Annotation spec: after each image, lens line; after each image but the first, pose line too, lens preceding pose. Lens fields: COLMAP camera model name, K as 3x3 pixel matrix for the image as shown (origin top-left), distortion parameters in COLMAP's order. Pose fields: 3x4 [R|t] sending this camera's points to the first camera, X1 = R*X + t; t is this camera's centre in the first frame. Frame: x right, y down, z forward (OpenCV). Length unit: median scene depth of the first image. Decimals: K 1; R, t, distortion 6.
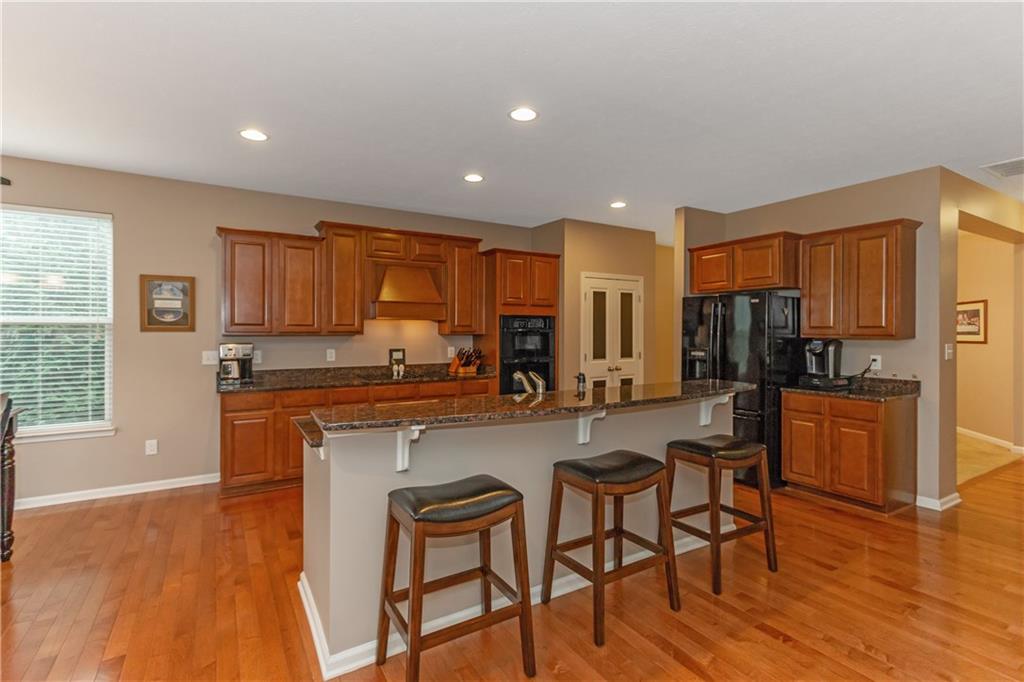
lens RADIAL K [[484.3, 0, 514.9], [0, 484.3, 333.5], [0, 0, 1]] dist [0.004333, -0.000085]
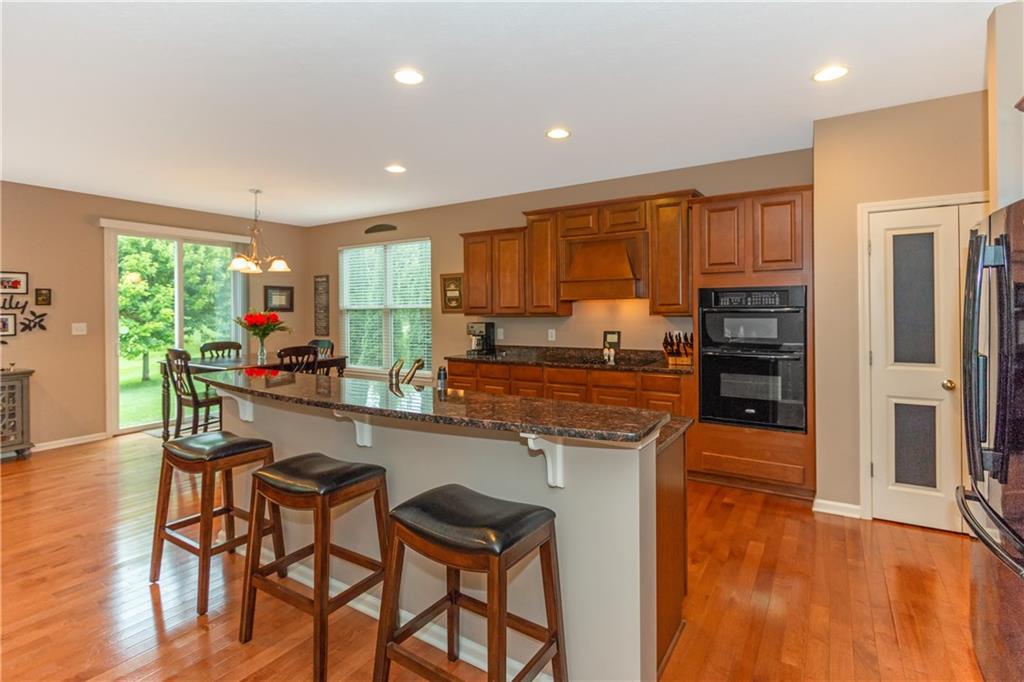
lens RADIAL K [[501.8, 0, 509.0], [0, 501.8, 306.9], [0, 0, 1]] dist [-0.003455, -0.001126]
pose [[0.432227, -0.014058, -0.901655, 0.621376], [0.002677, 0.999894, -0.014306, -0.001233], [0.901761, 0.003770, 0.432218, 0.493493]]
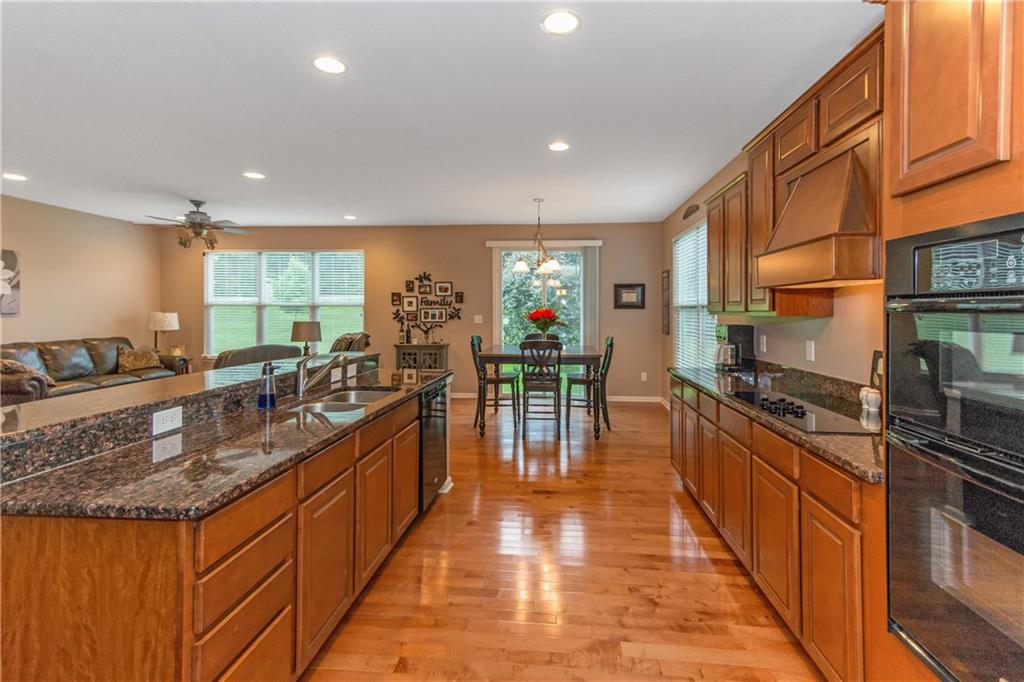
lens RADIAL K [[484.3, 0, 518.6], [0, 484.3, 309.7], [0, 0, 1]] dist [0.004333, -0.000085]
pose [[-0.603046, -0.005234, -0.797690, 0.352194], [-0.010395, 0.999945, 0.001297, -0.005060], [0.797639, 0.009074, -0.603067, 1.212602]]
